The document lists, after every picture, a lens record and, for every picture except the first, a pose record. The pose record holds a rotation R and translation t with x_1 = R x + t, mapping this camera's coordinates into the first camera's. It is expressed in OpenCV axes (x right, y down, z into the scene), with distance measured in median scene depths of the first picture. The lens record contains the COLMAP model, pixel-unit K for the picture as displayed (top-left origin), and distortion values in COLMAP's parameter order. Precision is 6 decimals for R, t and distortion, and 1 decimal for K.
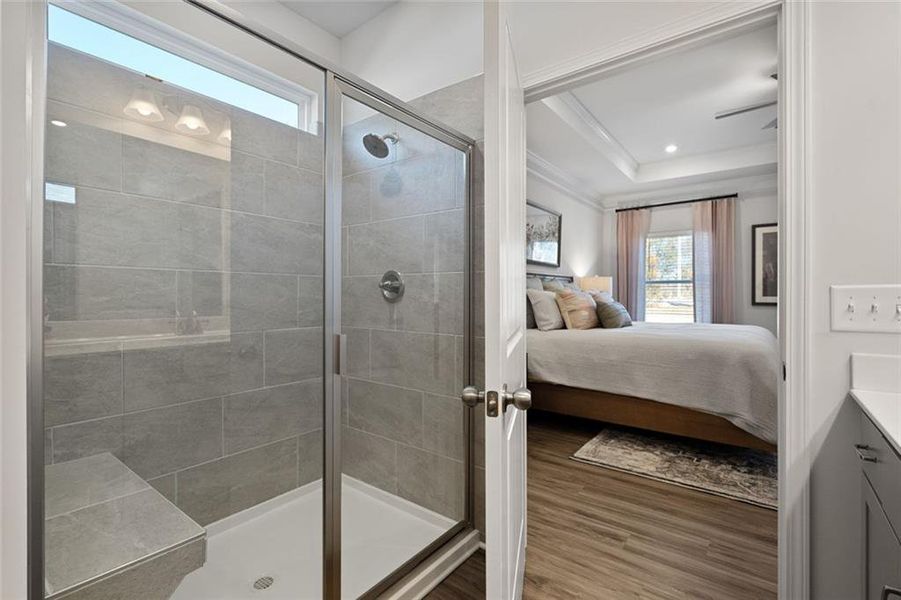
lens RADIAL K [[402.9, 0, 452.2], [0, 402.9, 296.9], [0, 0, 1]] dist [-0.003985, -0.000235]
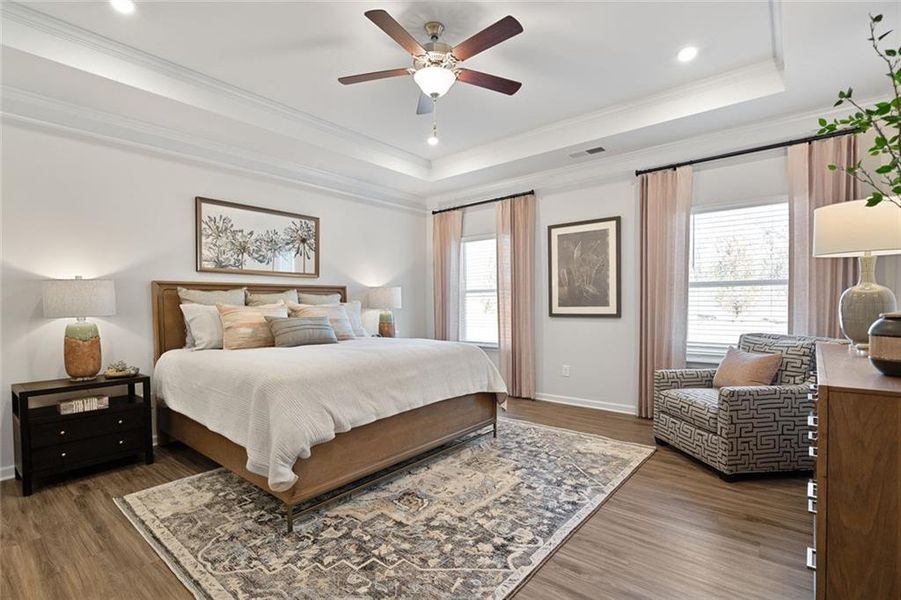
lens RADIAL K [[424.6, 0, 448.9], [0, 424.6, 303.5], [0, 0, 1]] dist [0.011664, 0.000426]
pose [[0.998493, -0.009448, -0.054057, 0.578391], [0.009332, 0.999954, -0.002389, -0.008435], [0.054077, 0.001881, 0.998535, 0.059459]]
